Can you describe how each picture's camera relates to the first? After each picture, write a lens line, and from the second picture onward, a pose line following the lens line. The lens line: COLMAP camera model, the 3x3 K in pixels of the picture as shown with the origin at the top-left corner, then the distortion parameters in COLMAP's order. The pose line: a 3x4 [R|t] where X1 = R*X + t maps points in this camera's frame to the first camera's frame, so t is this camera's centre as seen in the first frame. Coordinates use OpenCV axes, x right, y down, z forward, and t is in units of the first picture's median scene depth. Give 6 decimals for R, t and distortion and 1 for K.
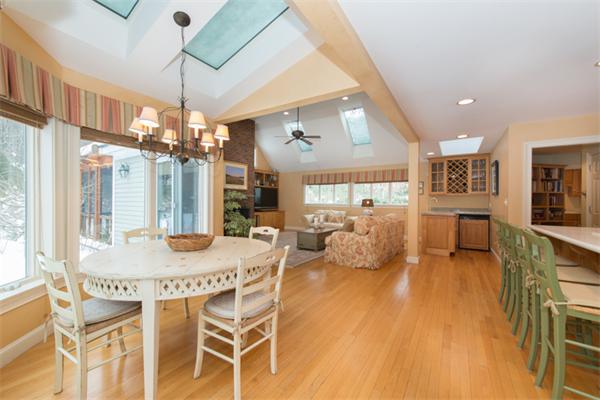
lens RADIAL K [[255.2, 0, 300.2], [0, 255.2, 202.1], [0, 0, 1]] dist [0.013848, -0.000194]
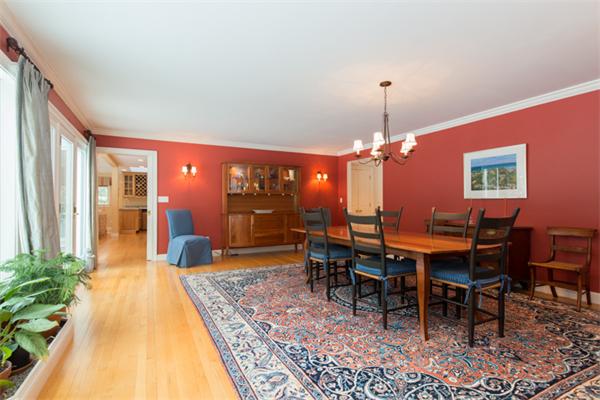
lens RADIAL K [[305.7, 0, 300.2], [0, 305.7, 203.3], [0, 0, 1]] dist [-0.004691, -0.000323]
pose [[0.521599, 0.006412, 0.853167, -0.480316], [-0.007430, 0.999968, -0.002973, 0.007501], [-0.853159, -0.004788, 0.521630, -0.819450]]
